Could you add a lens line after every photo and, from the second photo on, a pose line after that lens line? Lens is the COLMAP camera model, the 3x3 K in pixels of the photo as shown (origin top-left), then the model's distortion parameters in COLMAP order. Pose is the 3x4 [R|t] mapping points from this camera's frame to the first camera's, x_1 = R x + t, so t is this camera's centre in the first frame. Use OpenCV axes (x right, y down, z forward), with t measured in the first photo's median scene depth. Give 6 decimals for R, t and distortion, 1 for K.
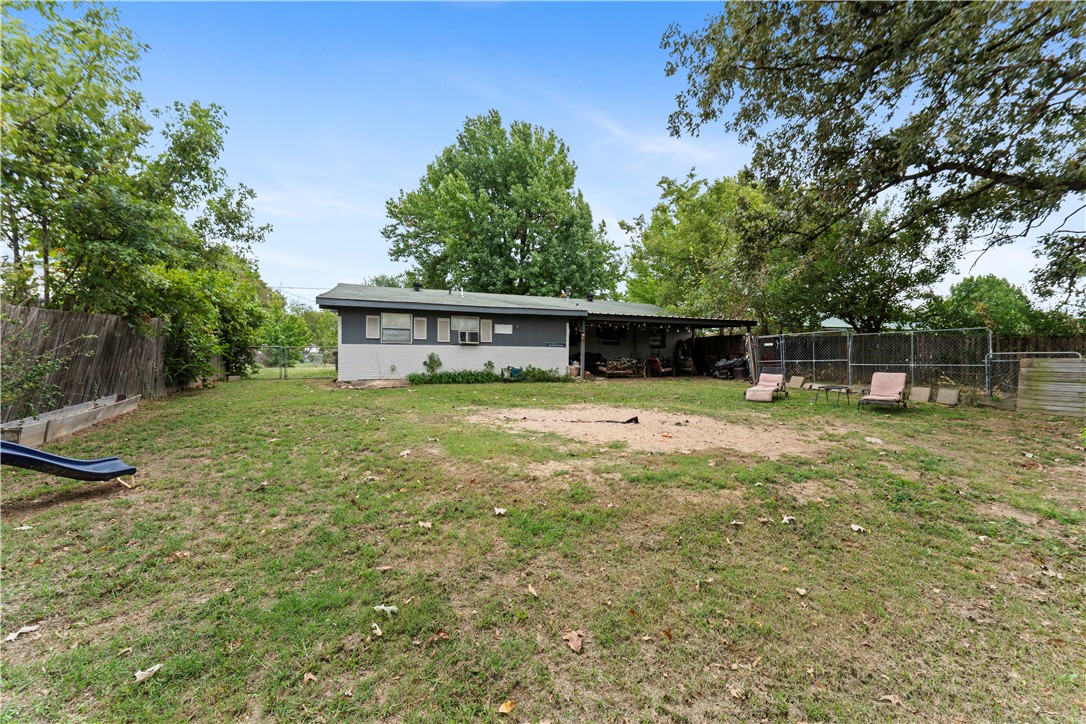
lens RADIAL K [[439.8, 0, 538.0], [0, 439.8, 363.5], [0, 0, 1]] dist [-0.001992, -0.000195]
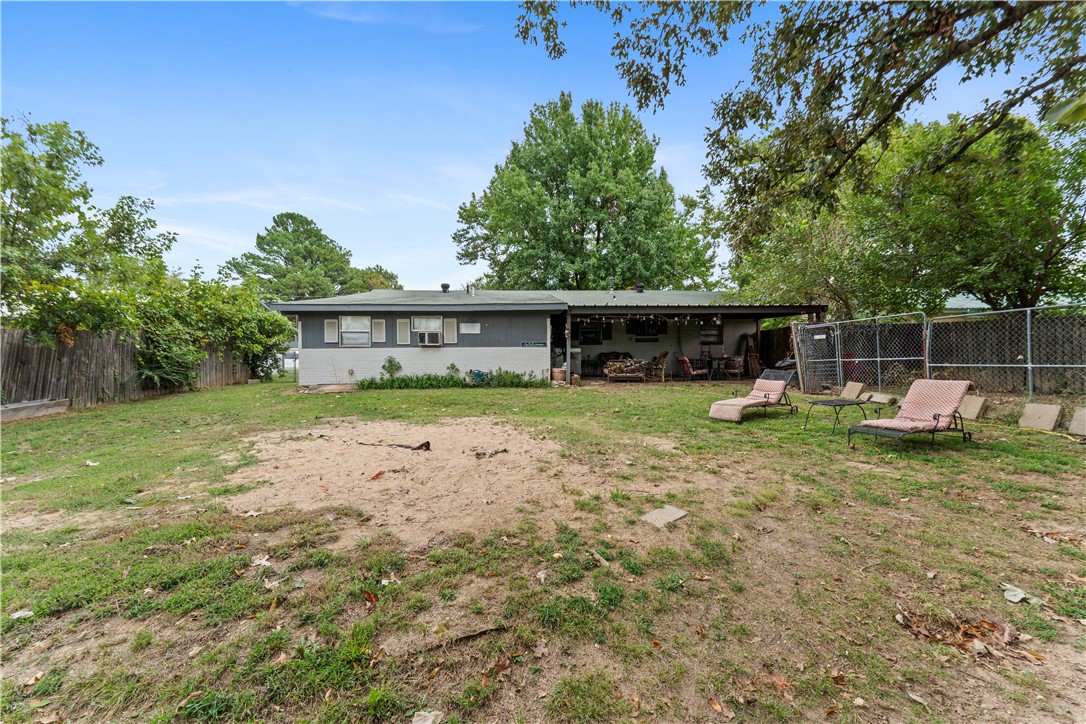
lens RADIAL K [[439.8, 0, 538.0], [0, 439.8, 363.5], [0, 0, 1]] dist [-0.001992, -0.000195]
pose [[0.949537, -0.008900, -0.313528, 0.322675], [0.009368, 0.999956, -0.000015, -0.004641], [0.313514, -0.002923, 0.949579, 0.180486]]
